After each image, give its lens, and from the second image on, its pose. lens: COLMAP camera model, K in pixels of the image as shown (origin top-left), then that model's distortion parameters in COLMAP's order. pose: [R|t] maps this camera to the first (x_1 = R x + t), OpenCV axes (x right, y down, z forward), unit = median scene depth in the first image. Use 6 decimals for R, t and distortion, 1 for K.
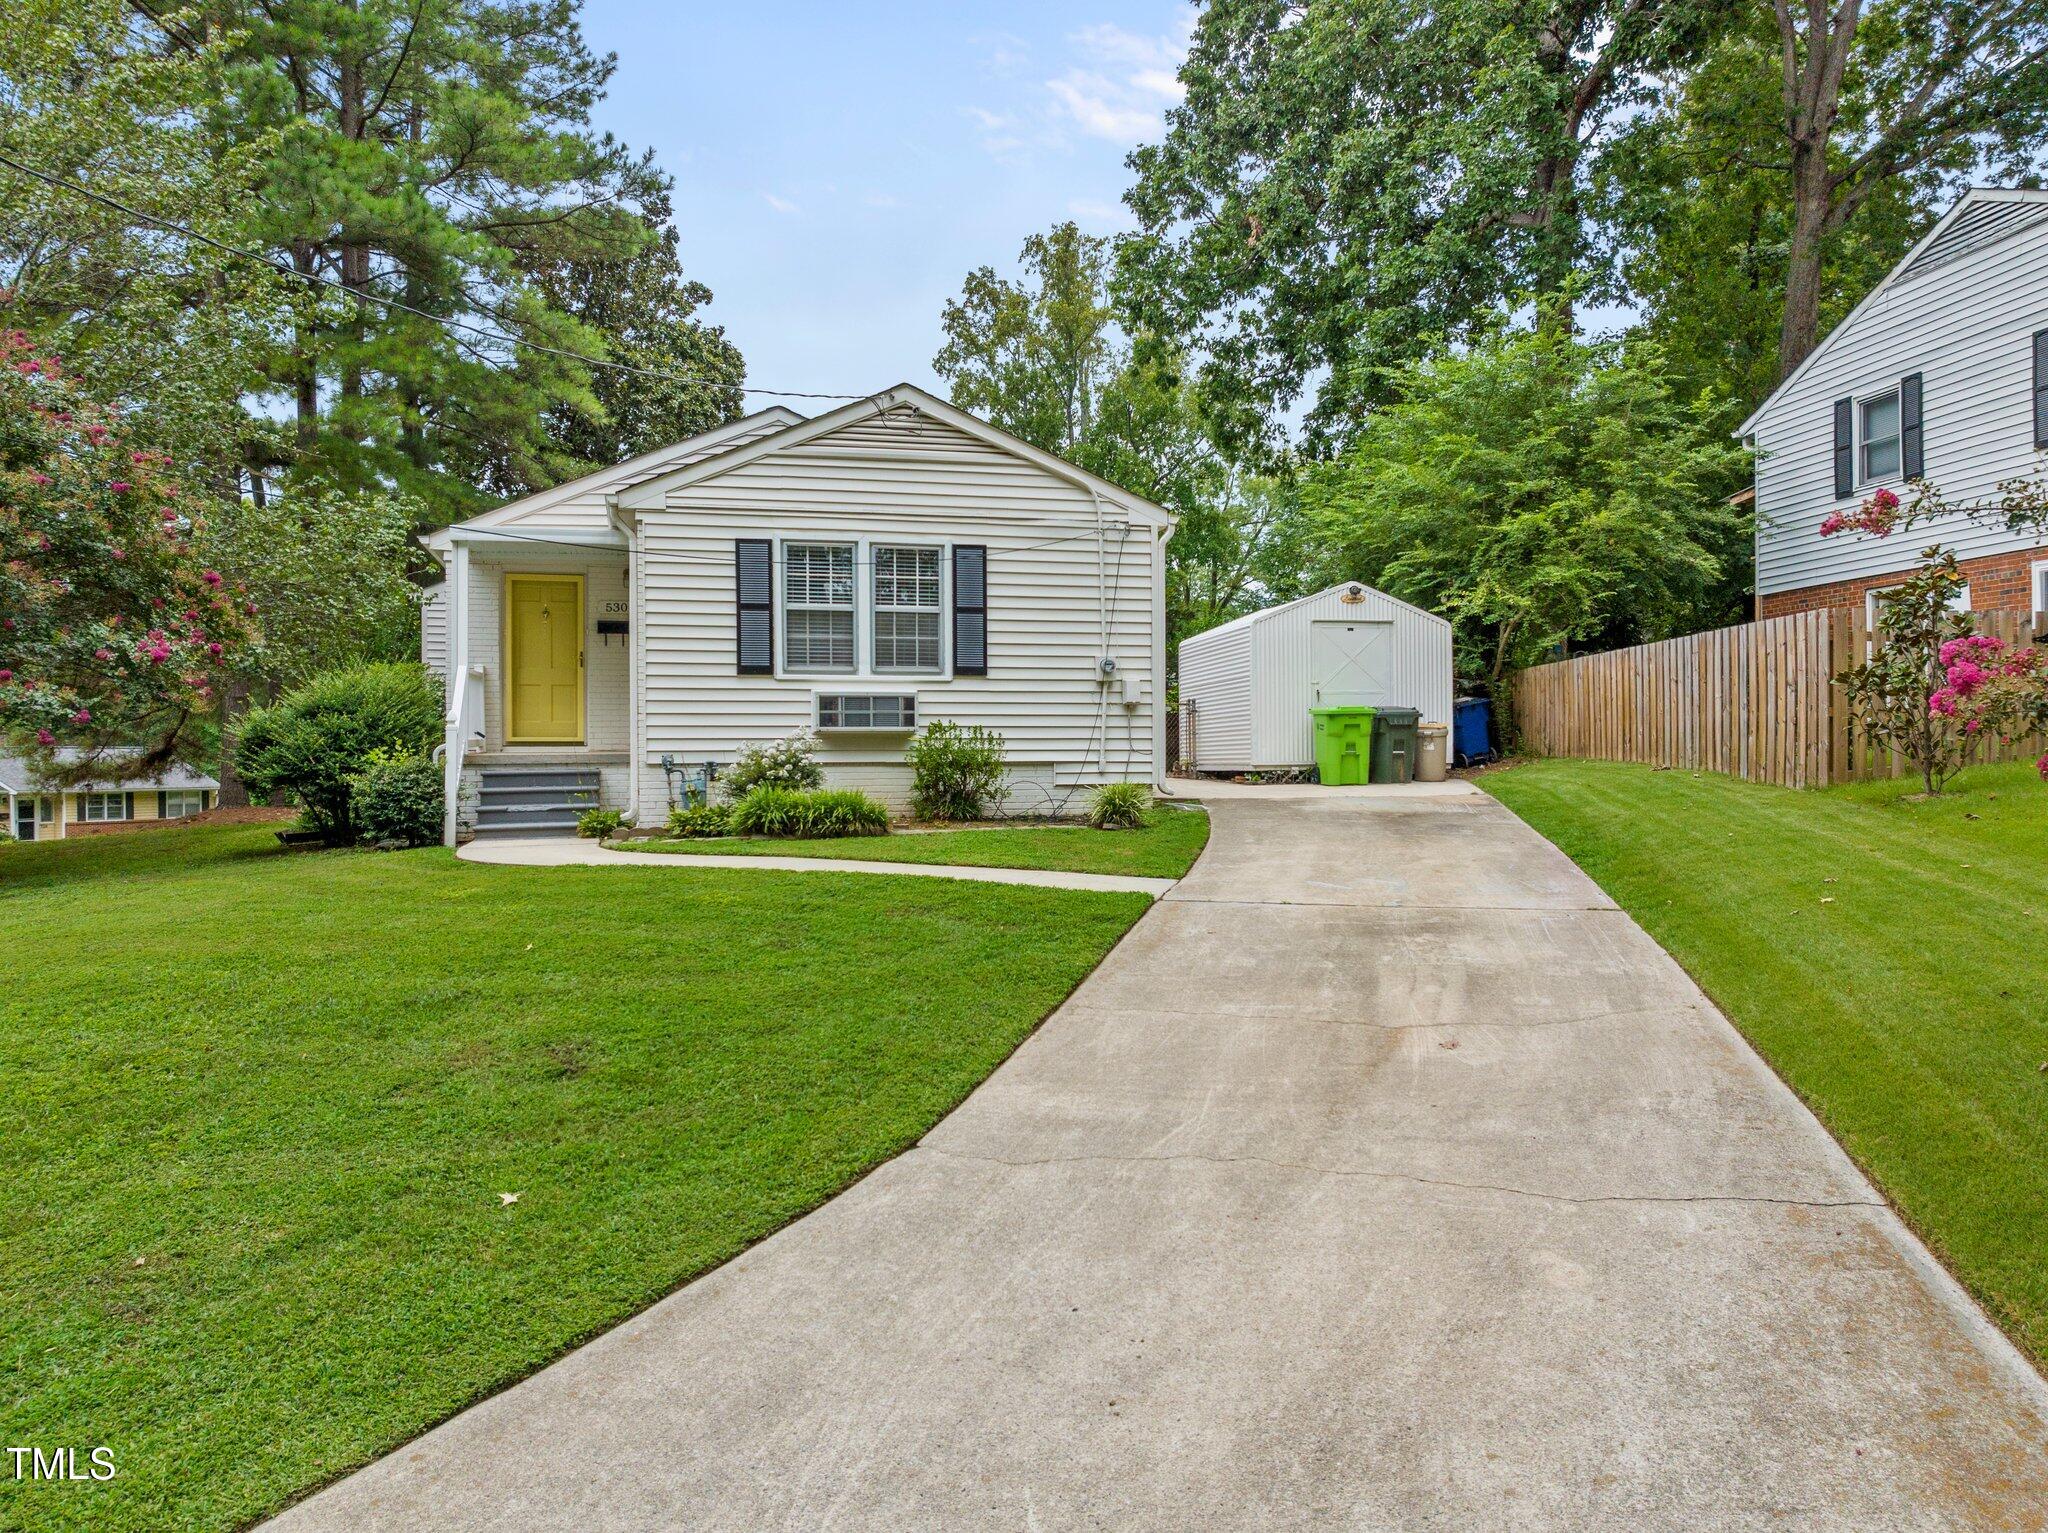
lens RADIAL K [[1415.6, 0, 1023.3], [0, 1415.6, 772.4], [0, 0, 1]] dist [-0.025032, 0.004647]
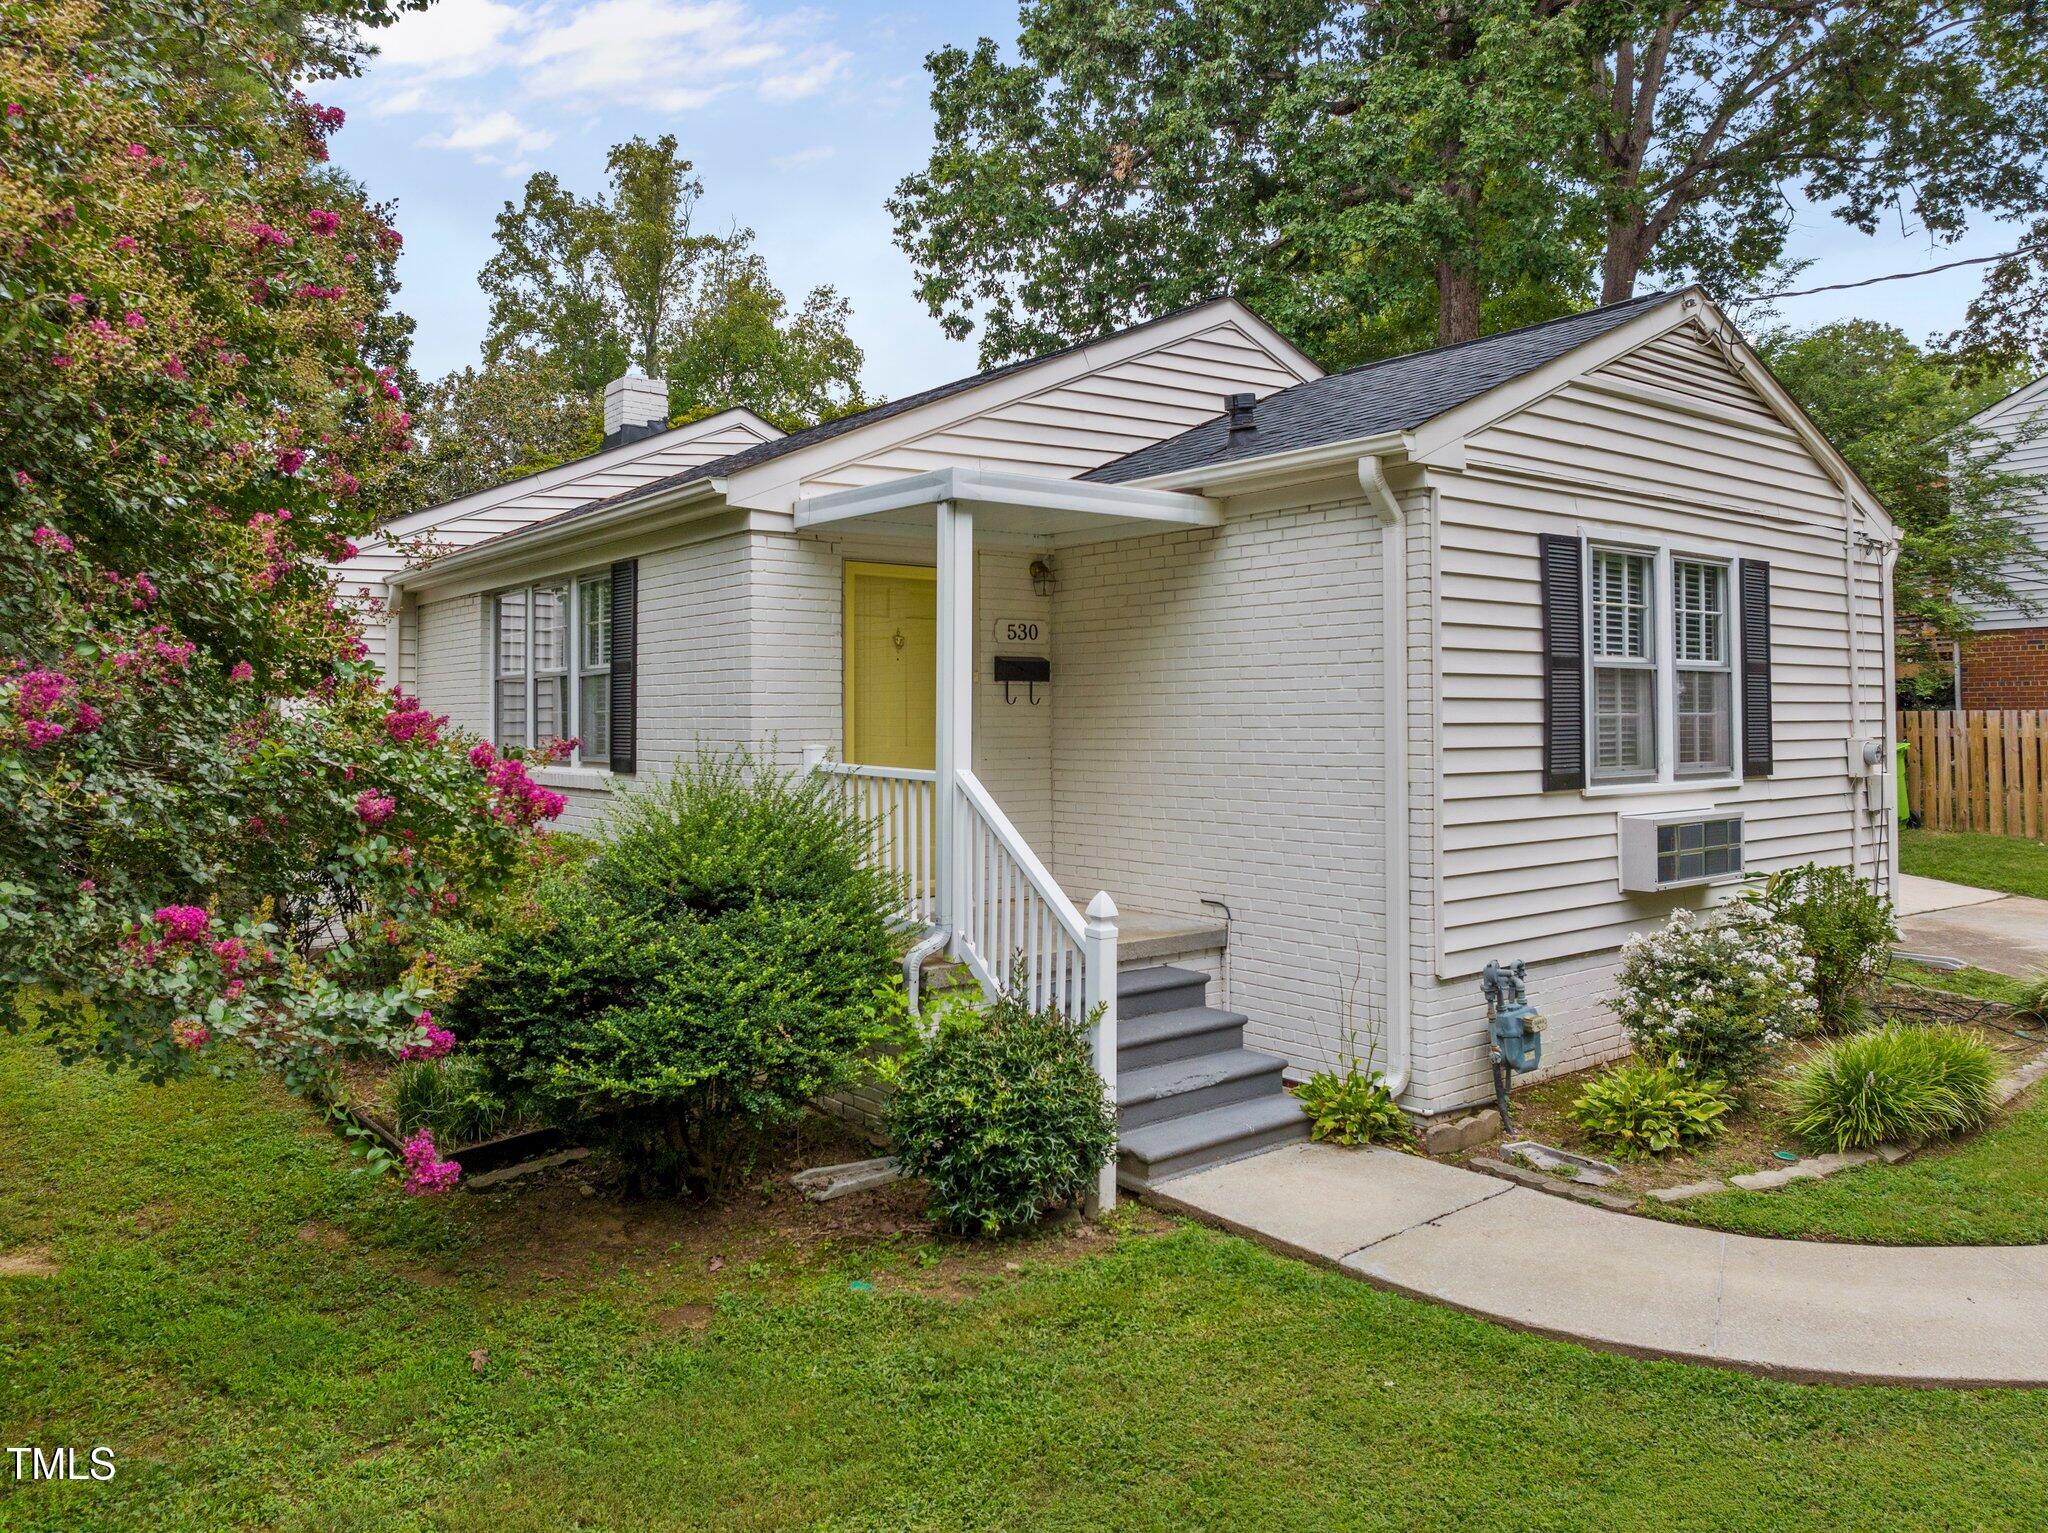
lens RADIAL K [[1452.8, 0, 1036.7], [0, 1452.8, 675.1], [0, 0, 1]] dist [-0.025577, -0.007454]
pose [[0.918854, 0.012937, 0.394387, -0.547727], [0.004636, 0.999039, -0.043573, -0.083464], [-0.394572, 0.041865, 0.917911, 0.537654]]
